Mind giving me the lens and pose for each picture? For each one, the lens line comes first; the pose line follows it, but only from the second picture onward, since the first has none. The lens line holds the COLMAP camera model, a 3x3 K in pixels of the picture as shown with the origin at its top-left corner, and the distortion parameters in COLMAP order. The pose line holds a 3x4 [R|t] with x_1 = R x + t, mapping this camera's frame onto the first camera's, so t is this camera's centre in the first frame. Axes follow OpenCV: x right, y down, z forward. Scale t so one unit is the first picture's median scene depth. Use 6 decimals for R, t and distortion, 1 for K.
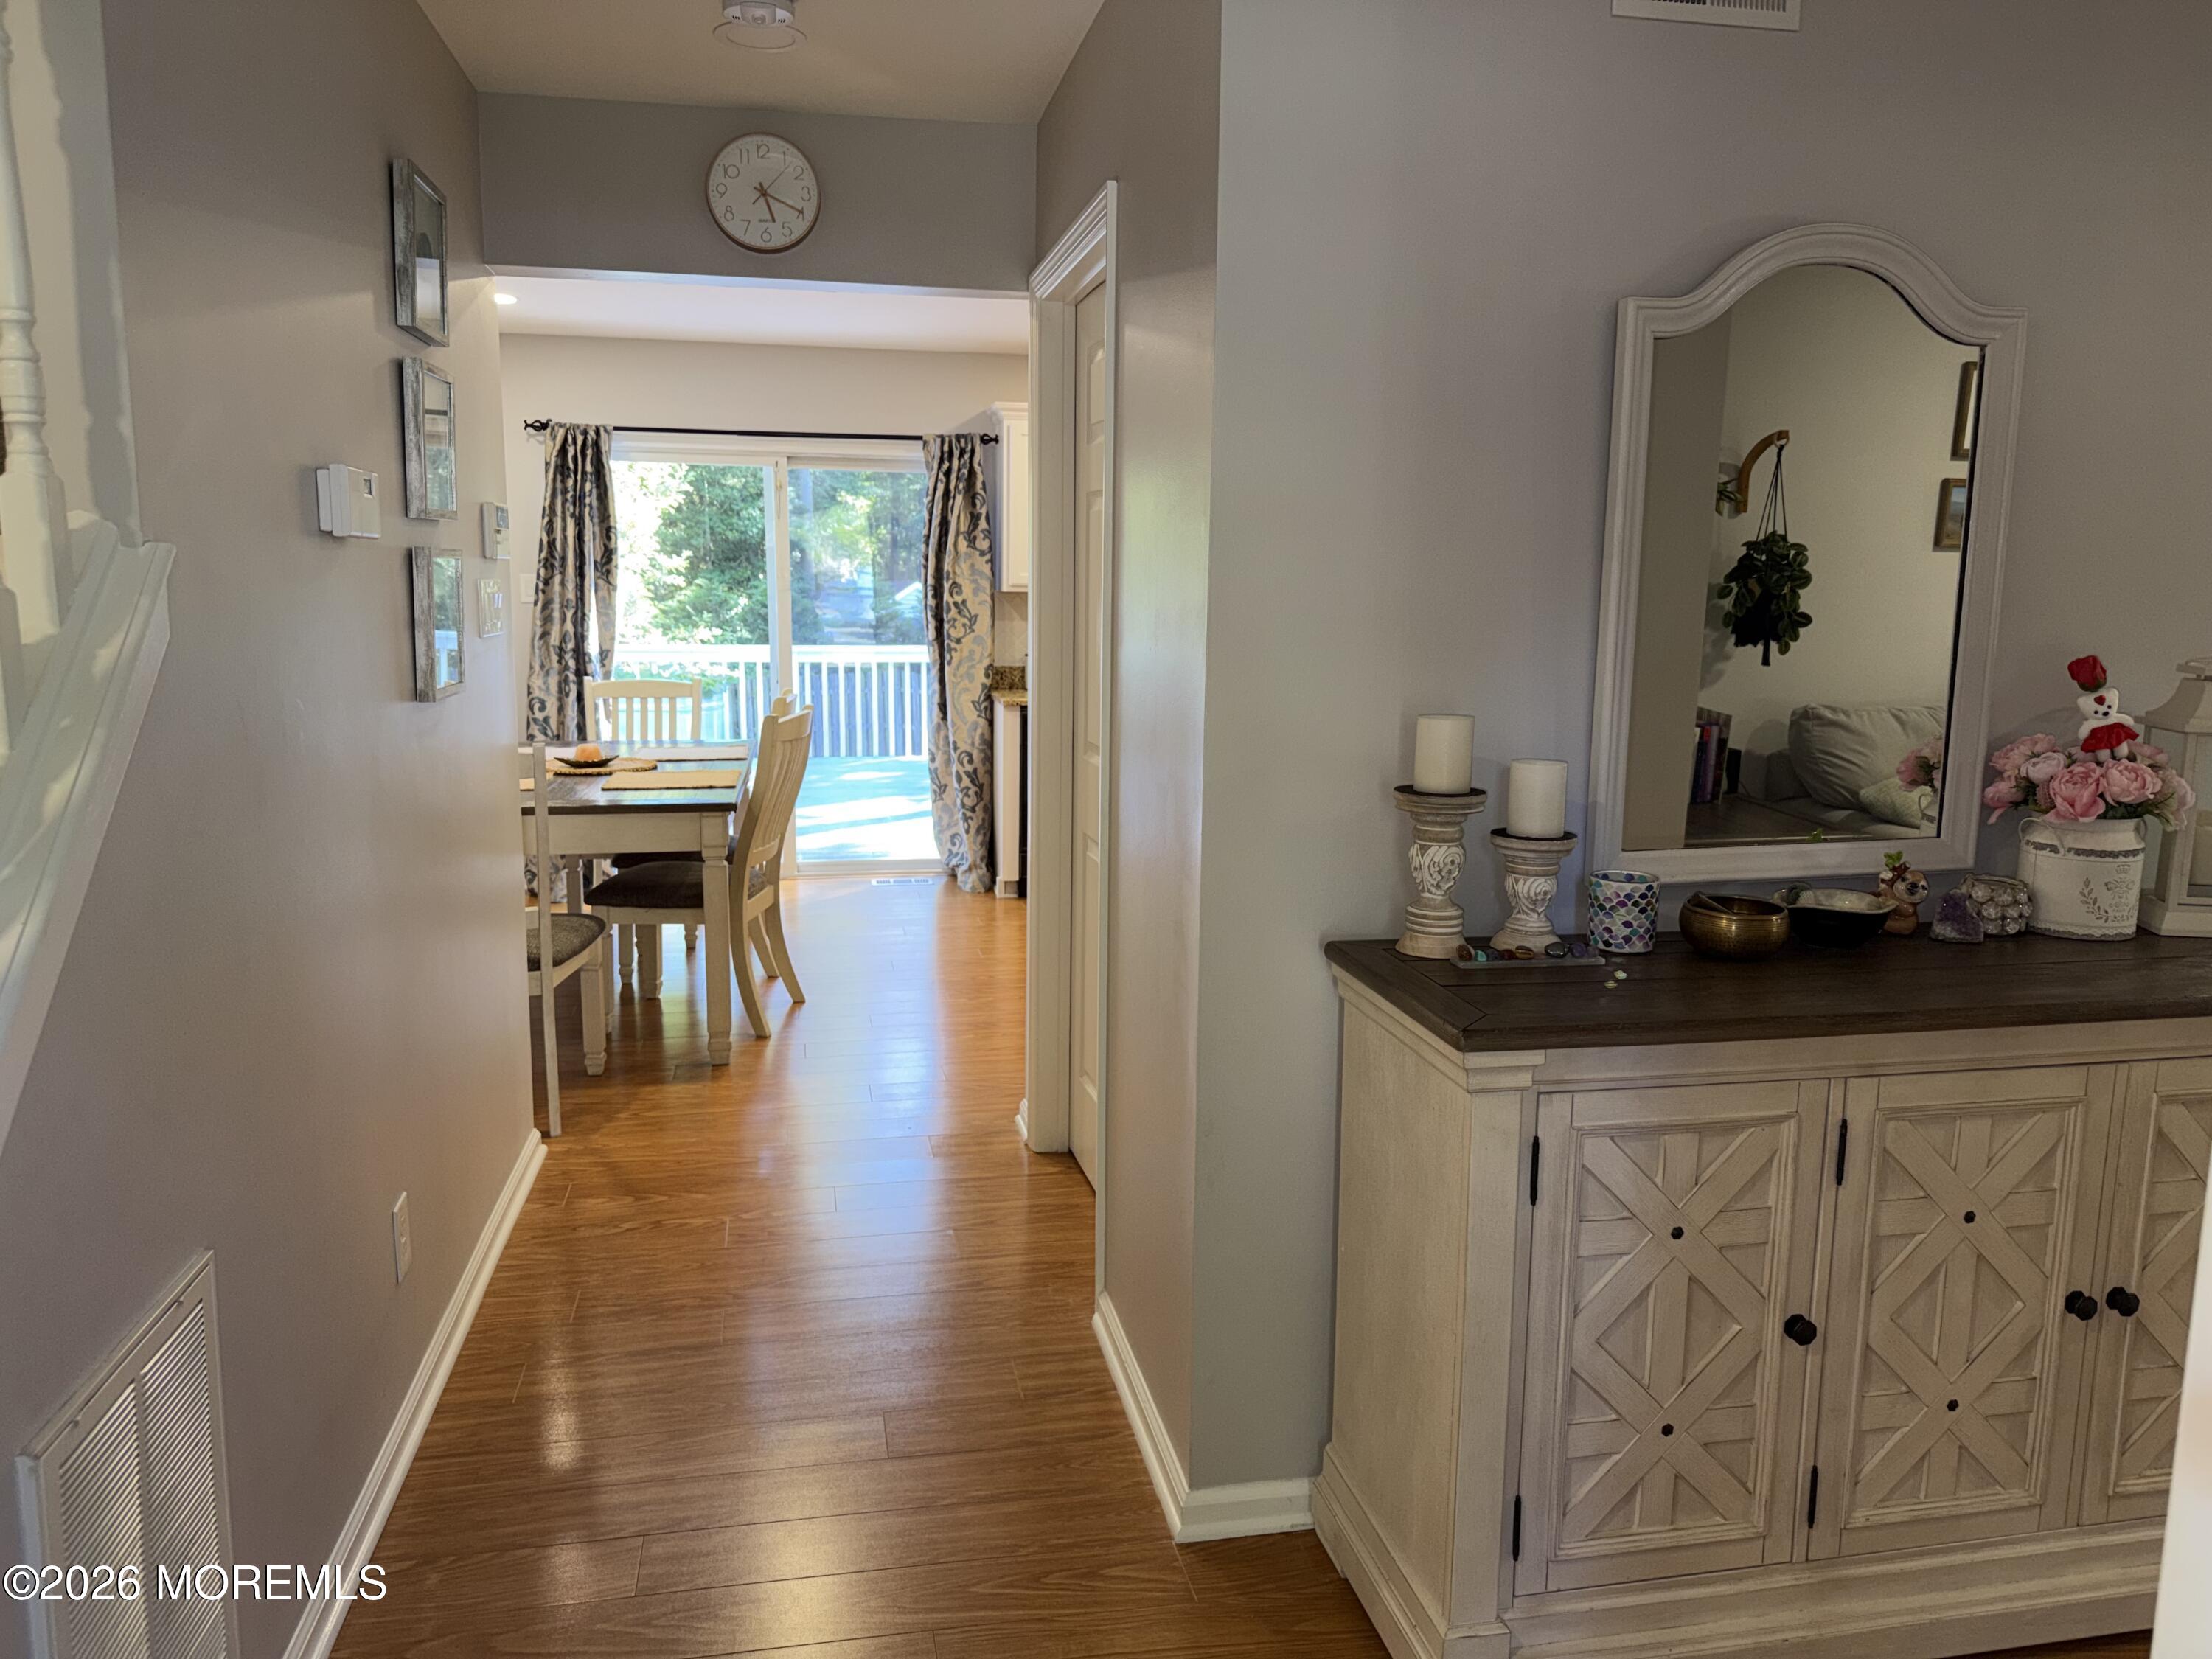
lens RADIAL K [[1538.8, 0, 1118.1], [0, 1538.8, 819.1], [0, 0, 1]] dist [0.052000, -0.003472]
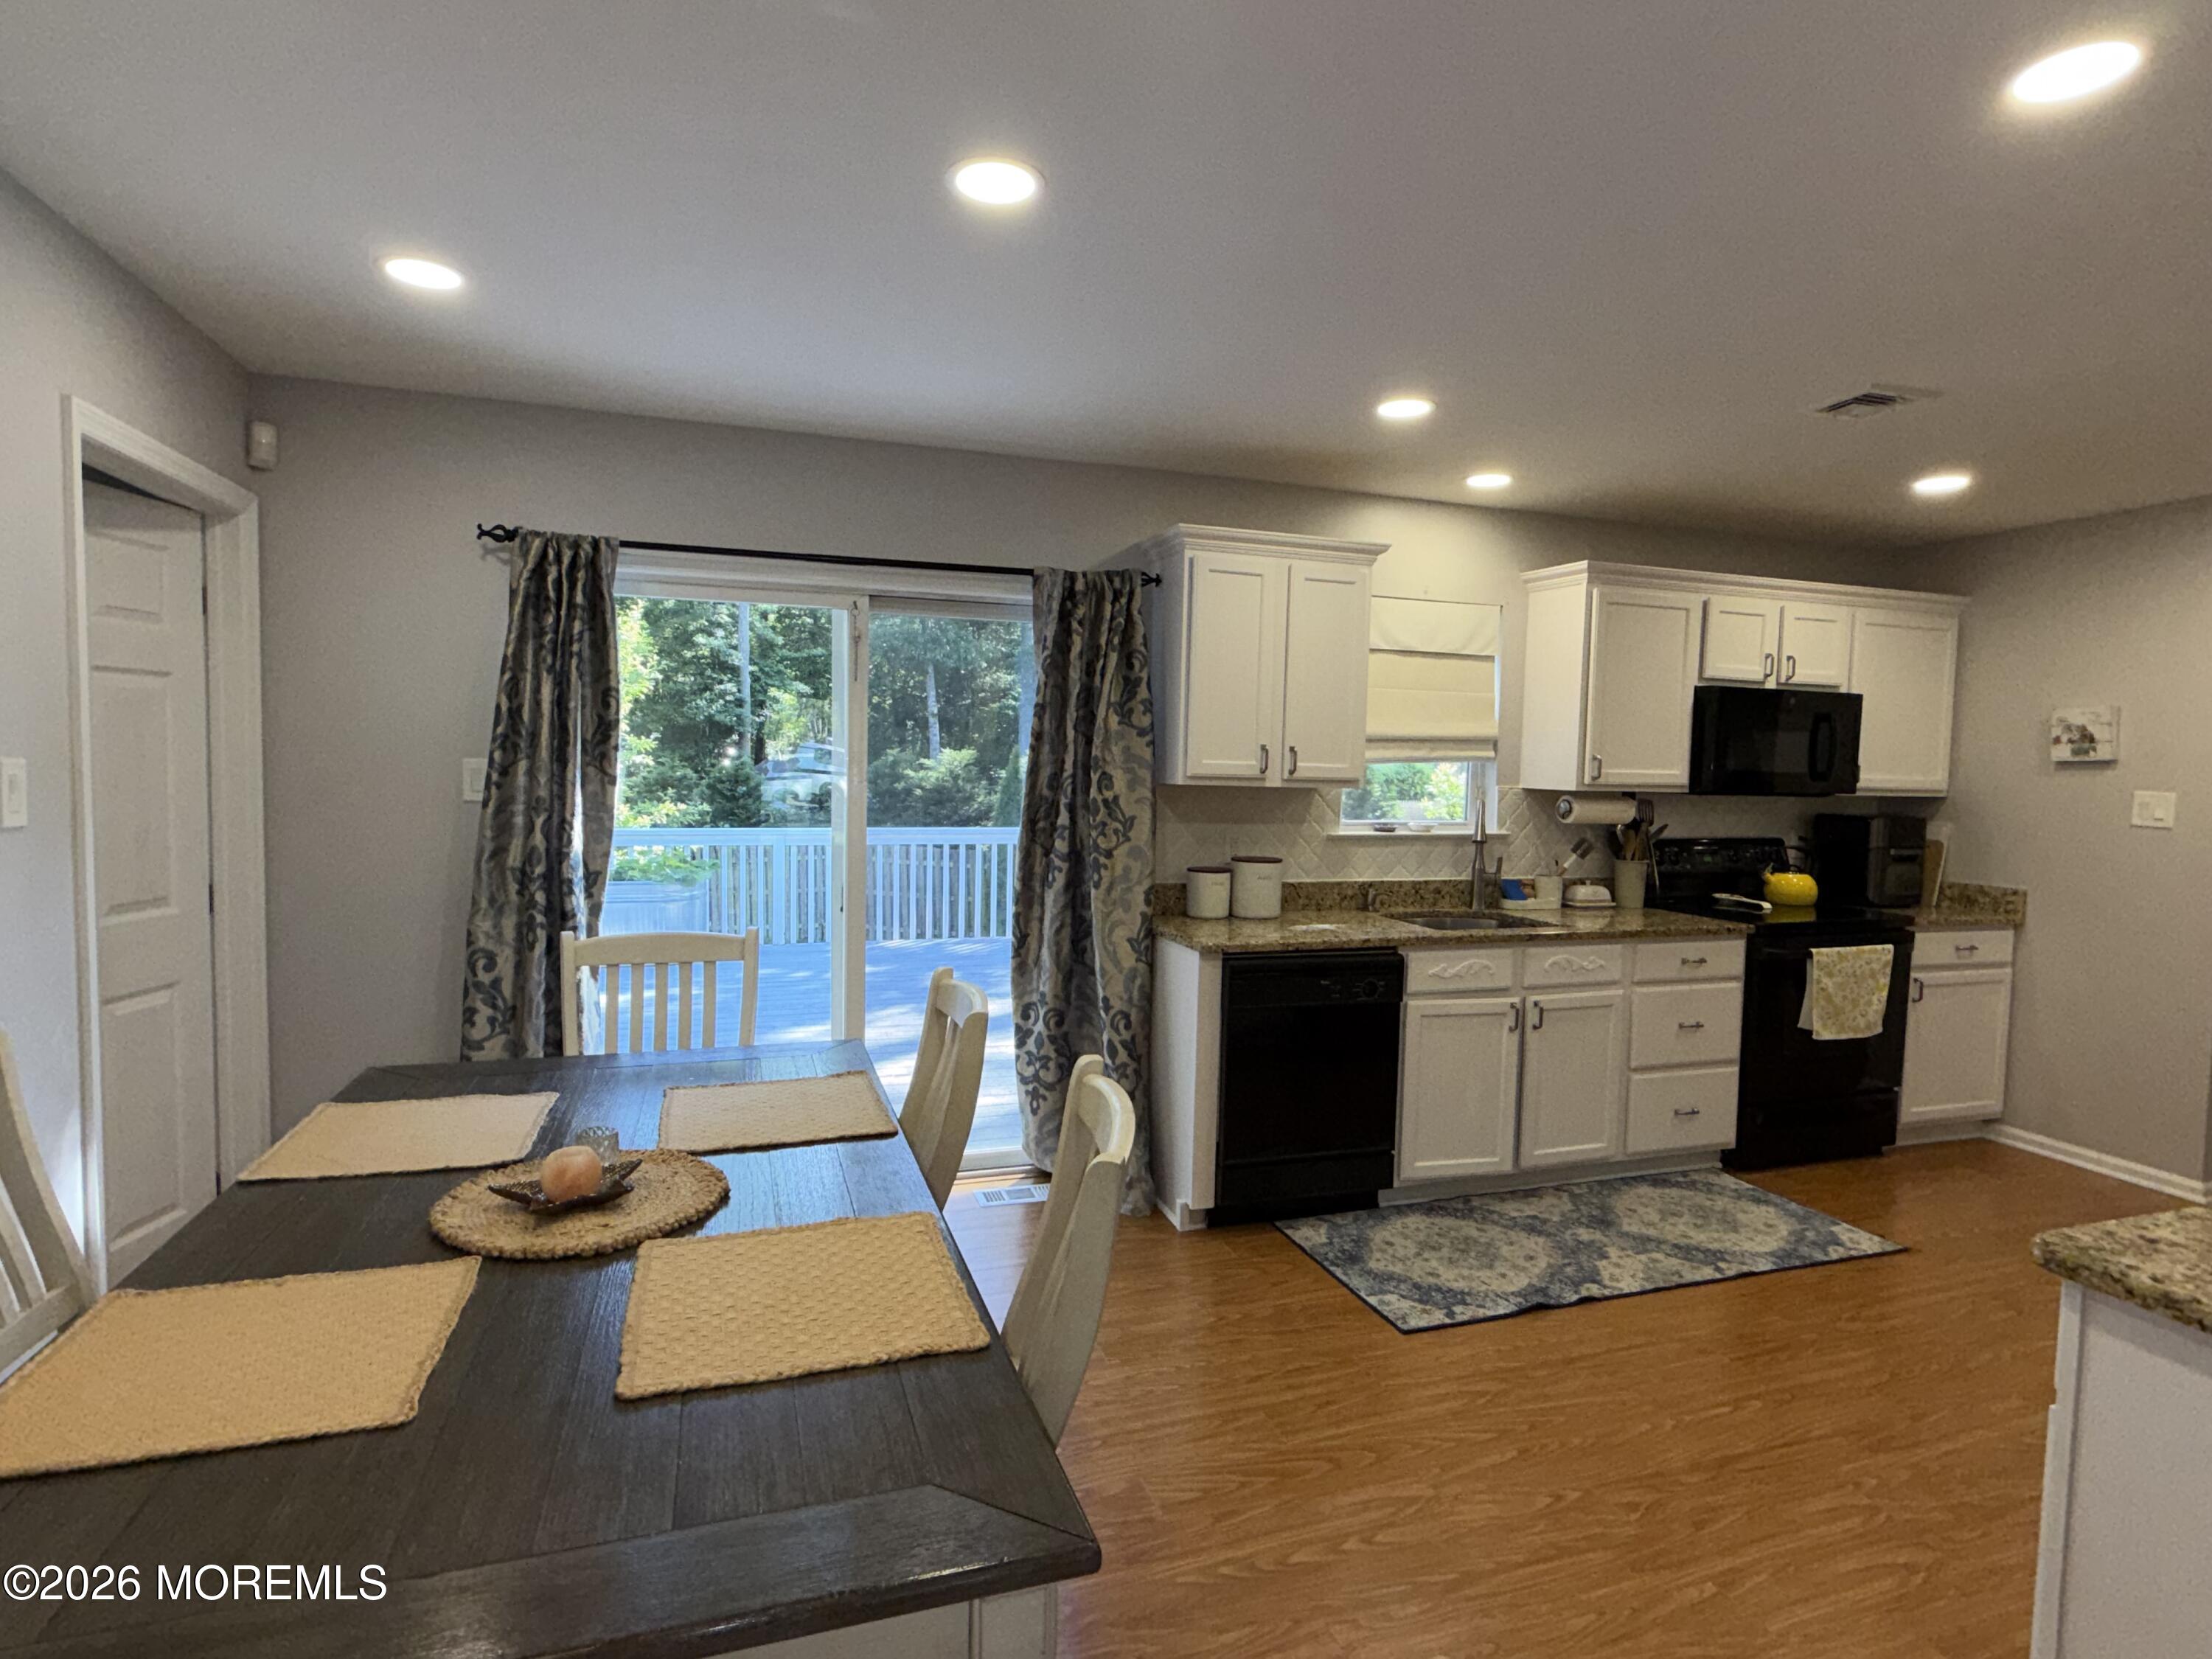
lens RADIAL K [[1145.2, 0, 1103.9], [0, 1145.2, 833.6], [0, 0, 1]] dist [0.000631, 0.000995]
pose [[0.992928, 0.000981, 0.118711, -0.174031], [0.009614, 0.996017, -0.088647, -0.080695], [-0.118325, 0.089161, 0.988964, 0.491820]]
